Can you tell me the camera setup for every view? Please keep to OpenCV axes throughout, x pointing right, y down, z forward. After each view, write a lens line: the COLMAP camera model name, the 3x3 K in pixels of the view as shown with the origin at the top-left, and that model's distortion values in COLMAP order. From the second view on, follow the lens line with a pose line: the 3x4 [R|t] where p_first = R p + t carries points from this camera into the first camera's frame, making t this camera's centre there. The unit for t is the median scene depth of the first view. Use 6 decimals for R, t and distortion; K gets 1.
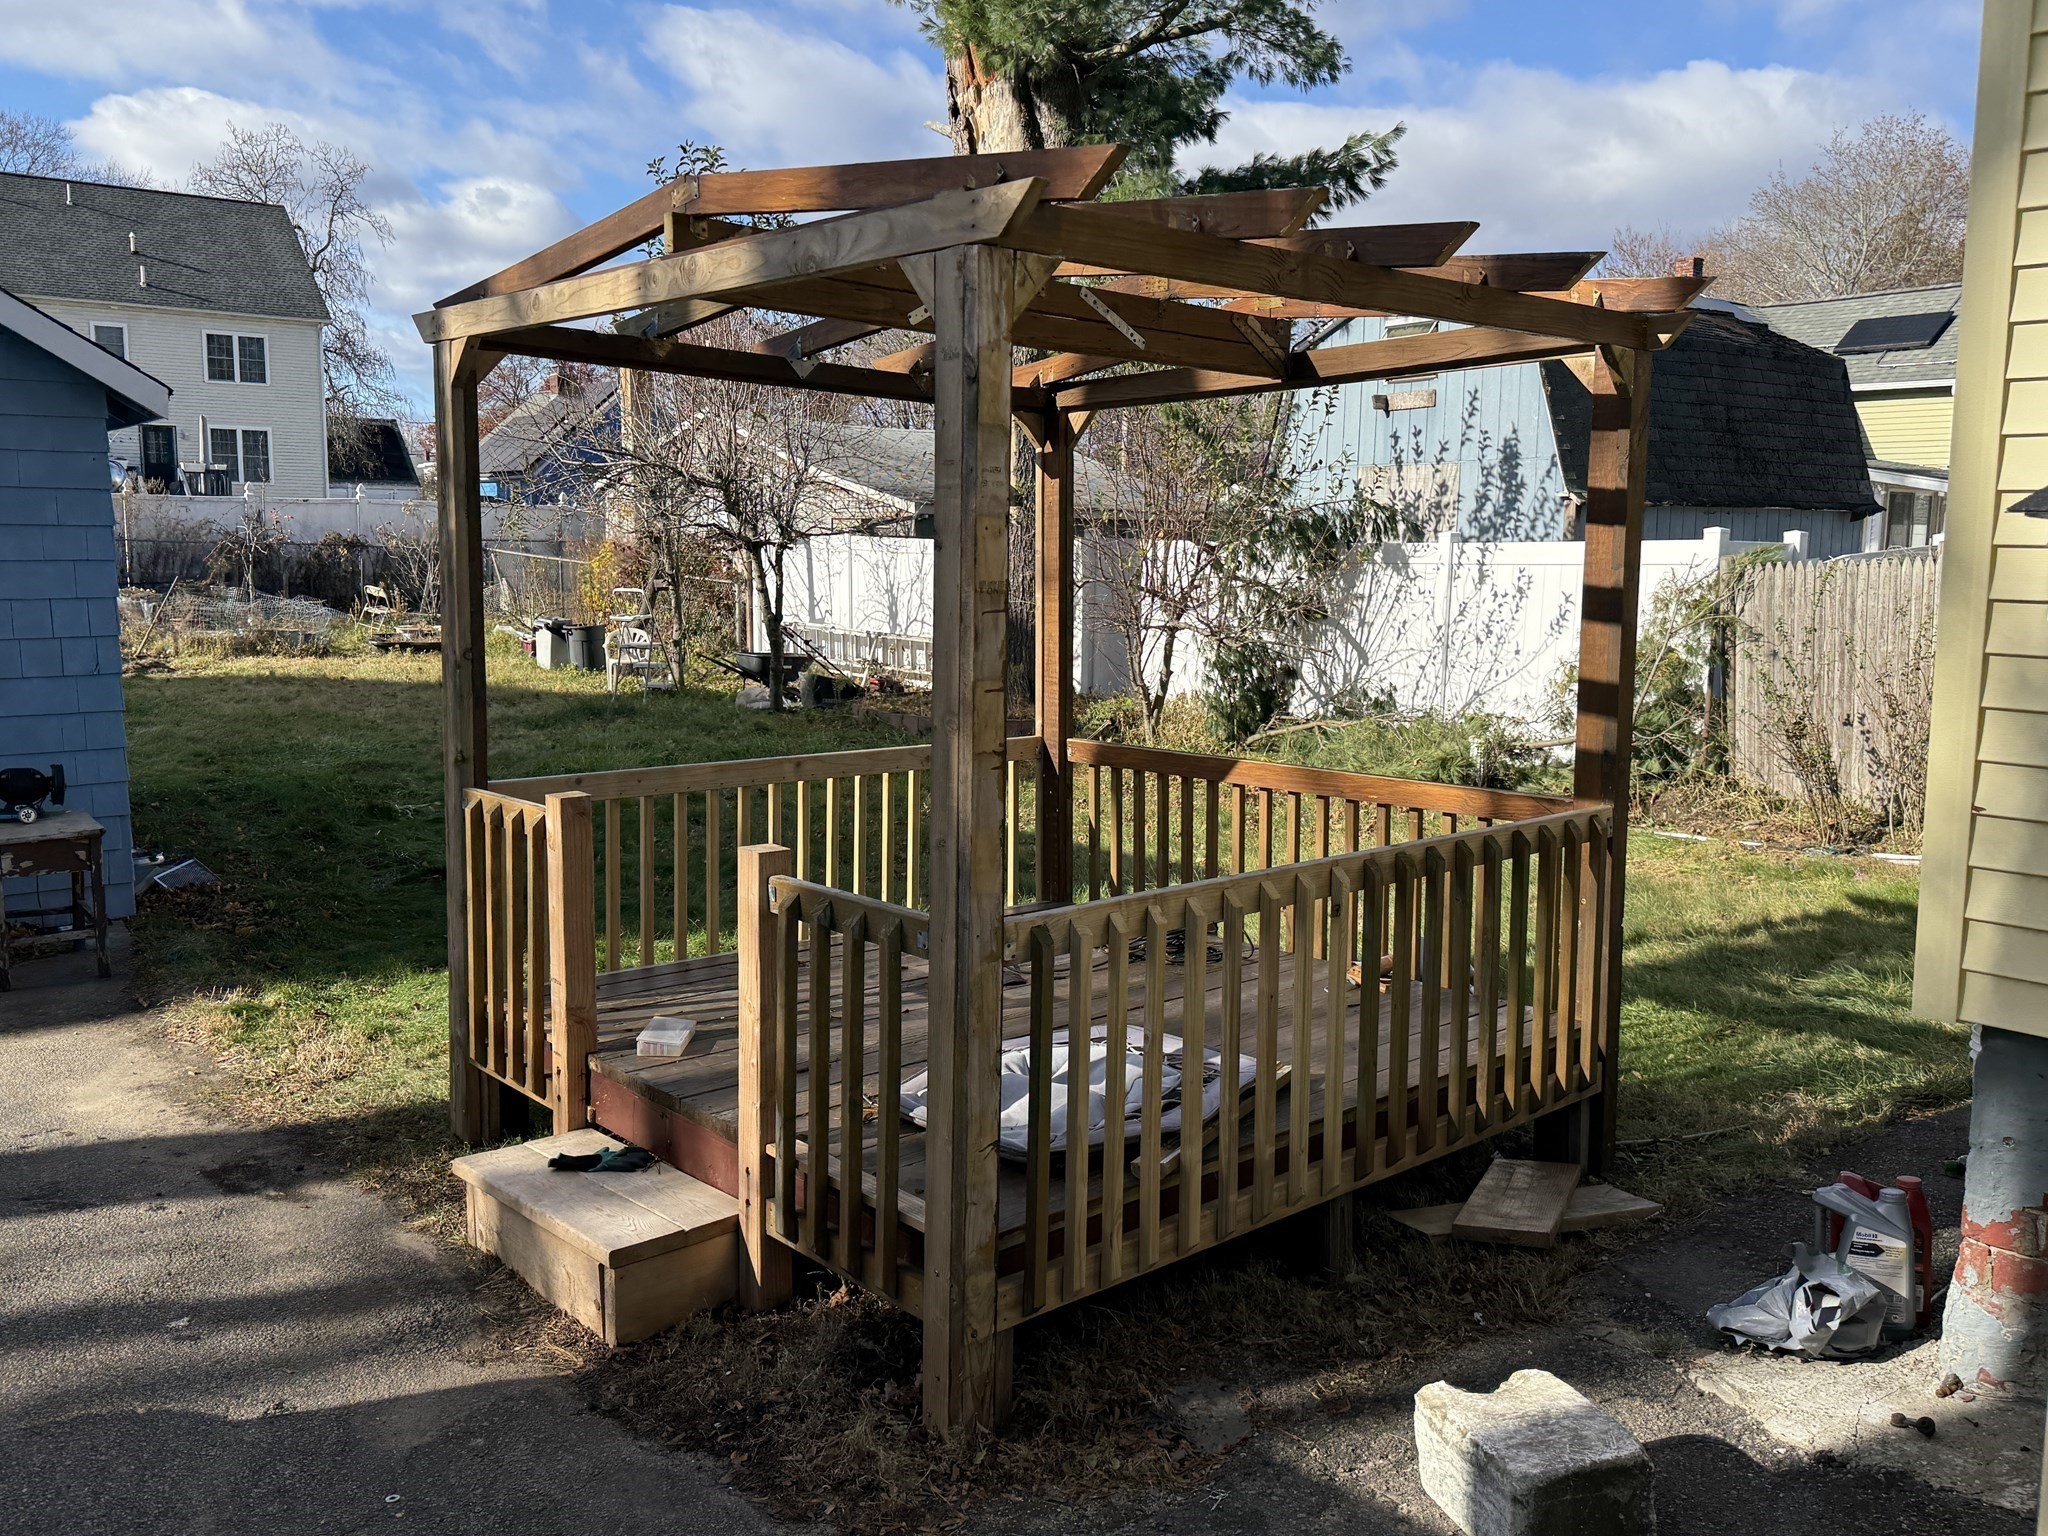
lens RADIAL K [[1678.3, 0, 1127.3], [0, 1678.3, 780.7], [0, 0, 1]] dist [0.046300, -0.121238]
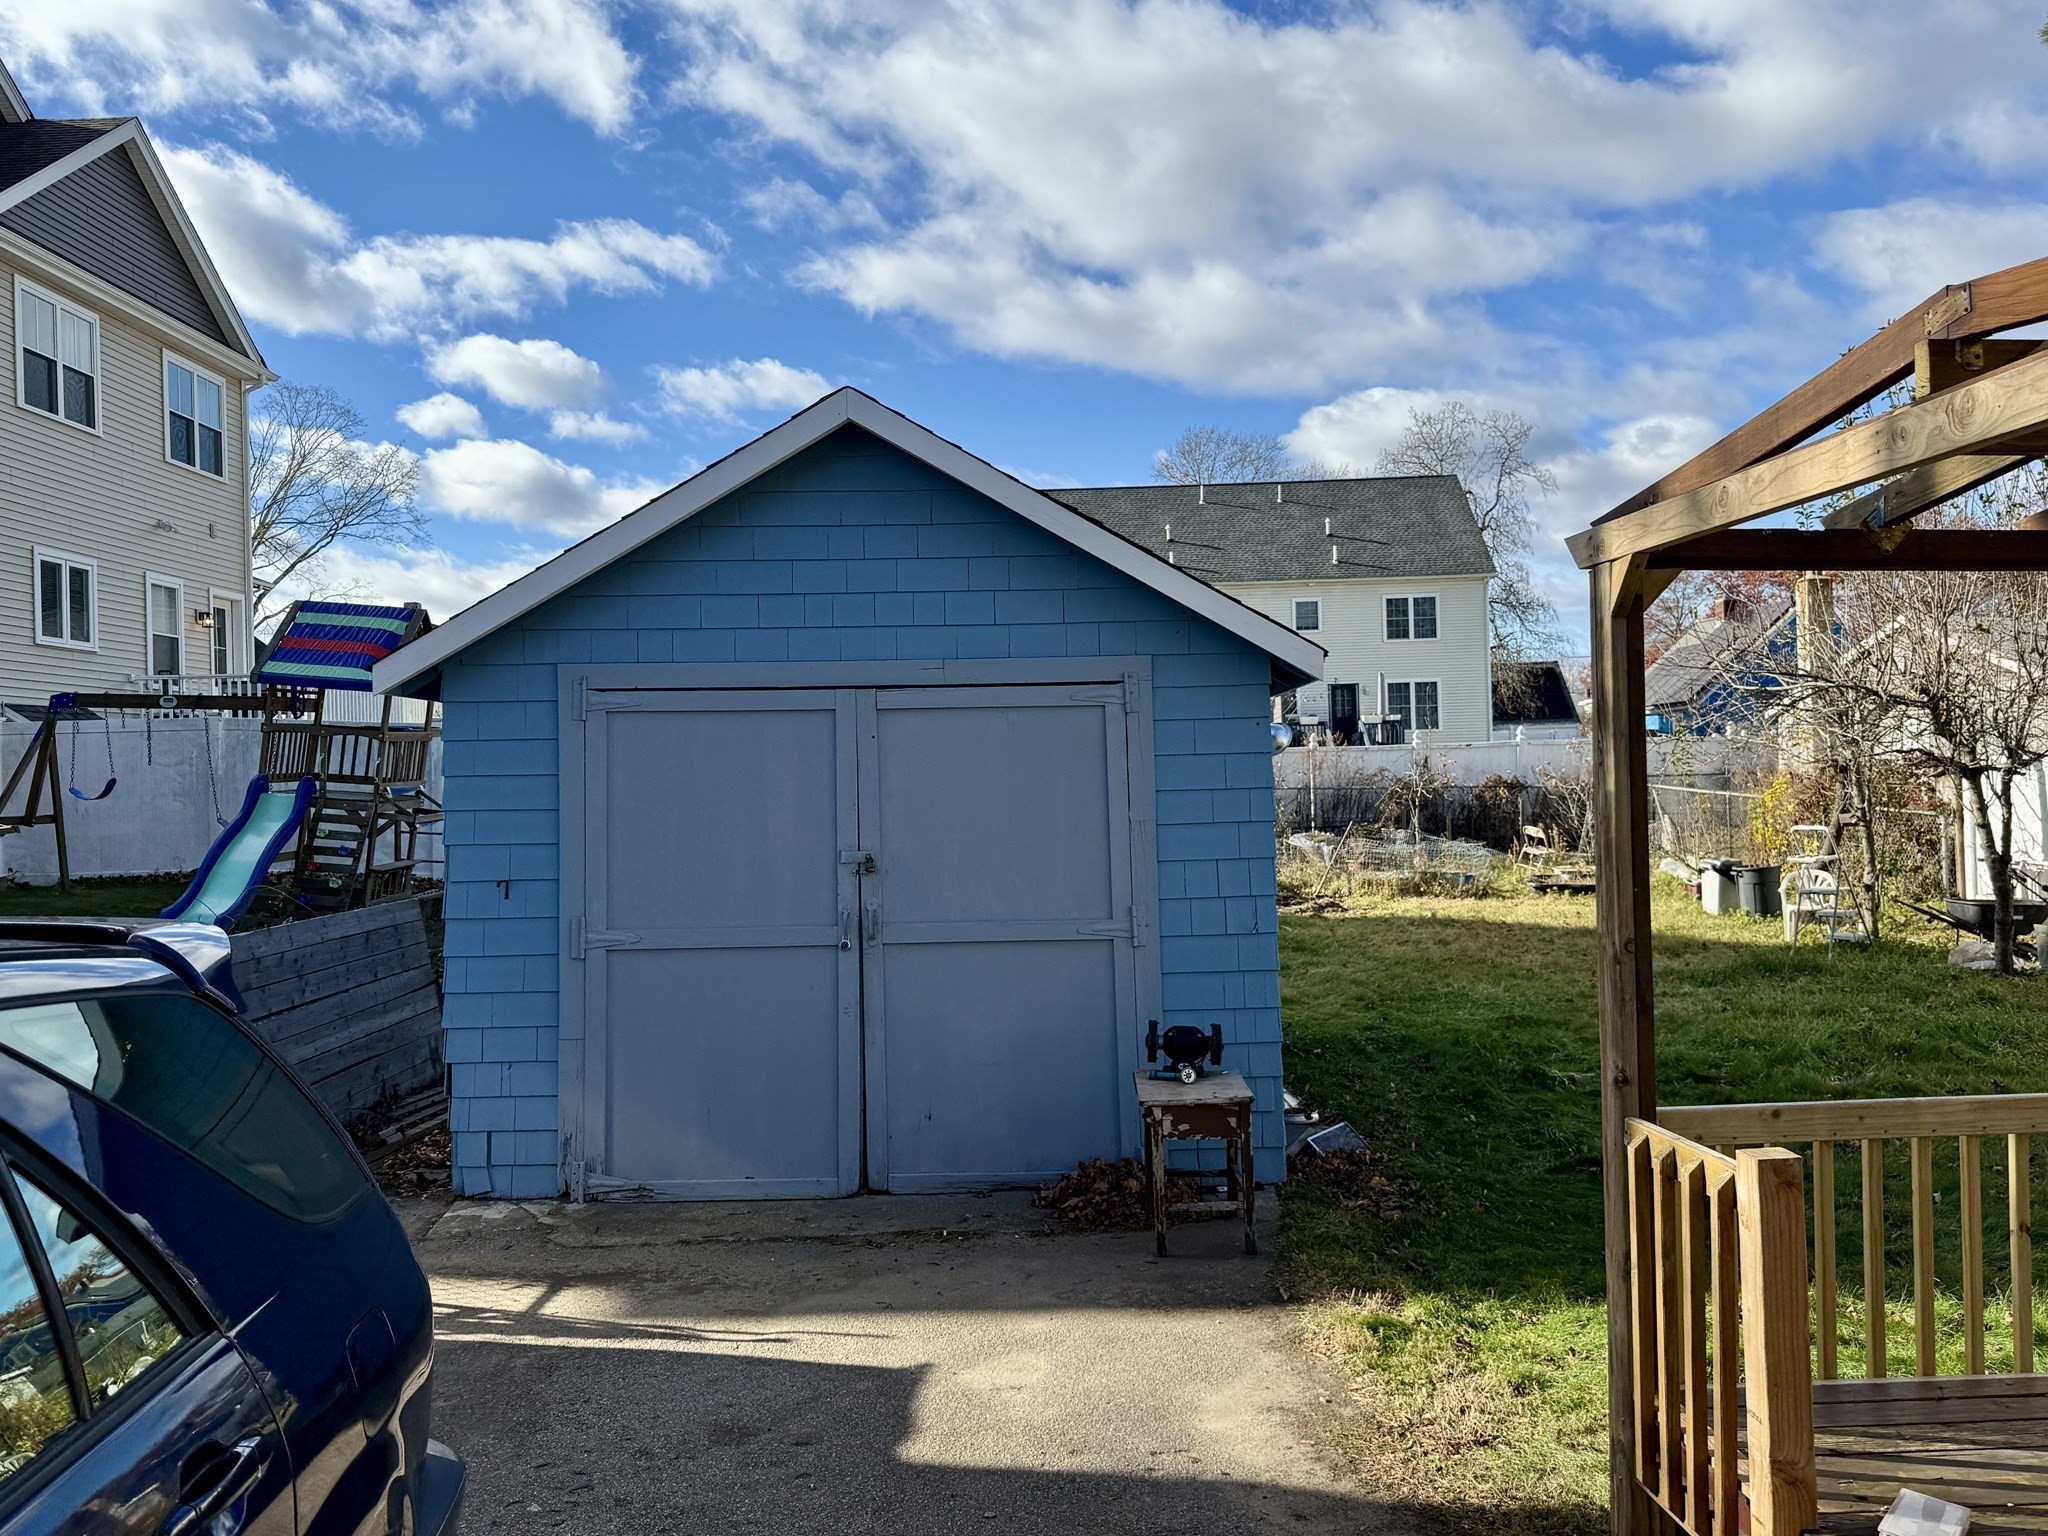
lens RADIAL K [[1663.5, 0, 1024.0], [0, 1663.5, 768.0], [0, 0, 1]] dist [0.165573, -0.304324]
pose [[0.756636, -0.042383, -0.652461, -0.026033], [-0.051038, 0.991023, -0.123563, -0.013201], [0.651841, 0.126793, 0.747681, 0.062683]]
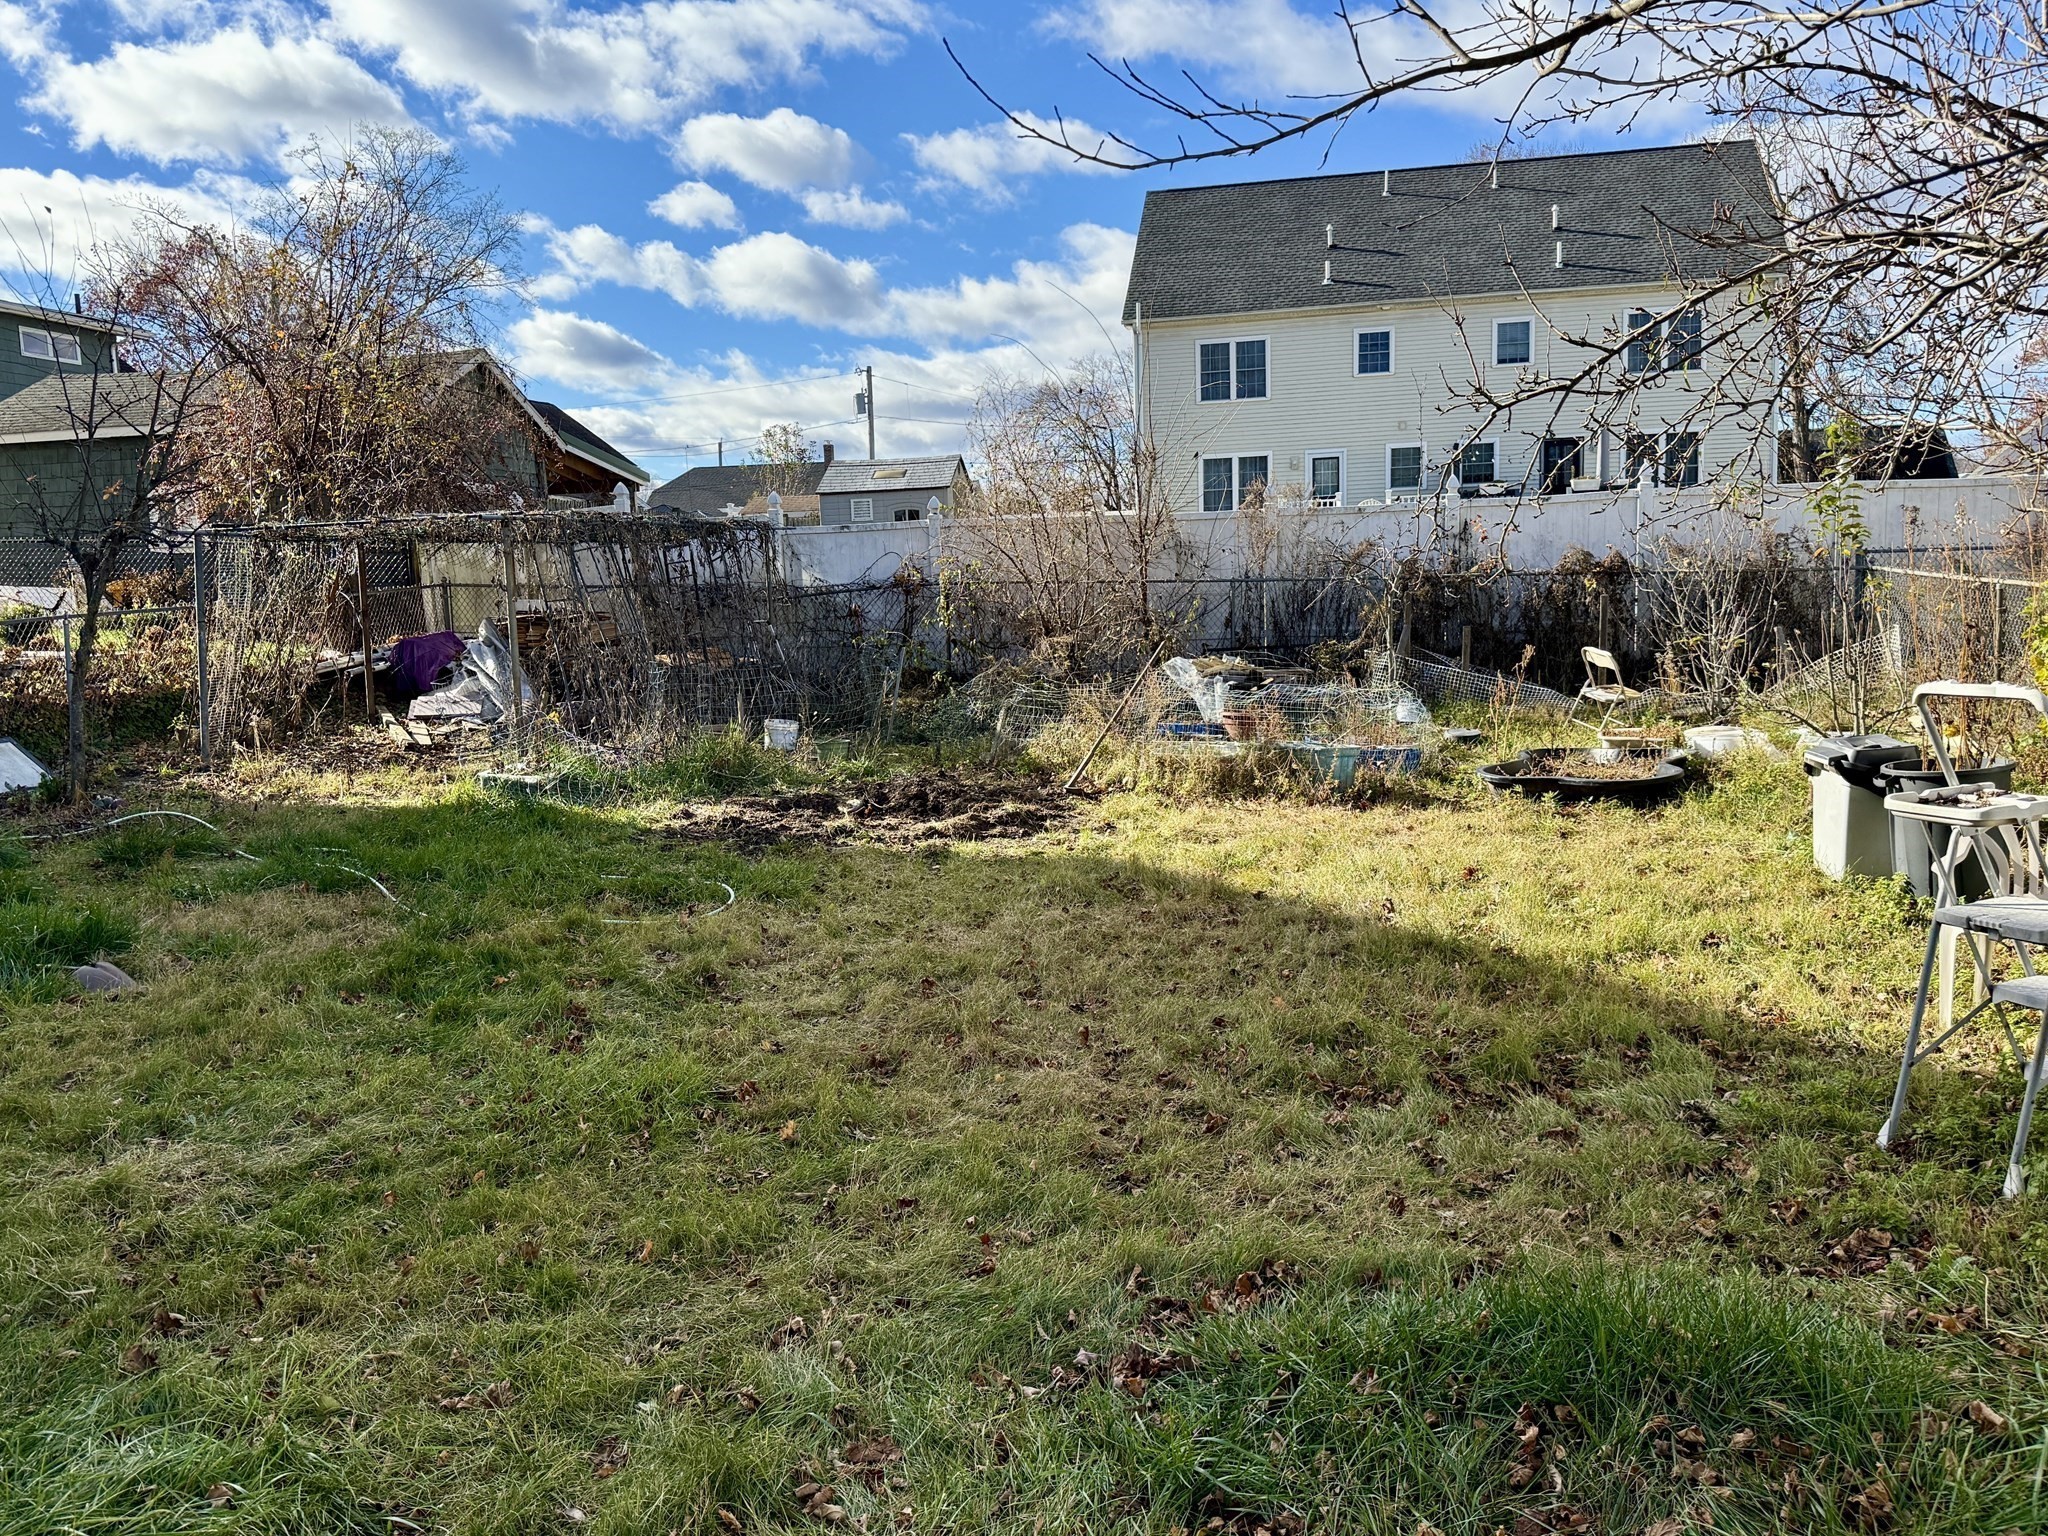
lens RADIAL K [[1663.5, 0, 1024.0], [0, 1663.5, 768.0], [0, 0, 1]] dist [0.165573, -0.304324]
pose [[0.595837, 0.040979, -0.802059, -0.173564], [-0.067993, 0.997686, 0.000464, -0.084485], [0.800222, 0.054258, 0.597244, 0.698118]]
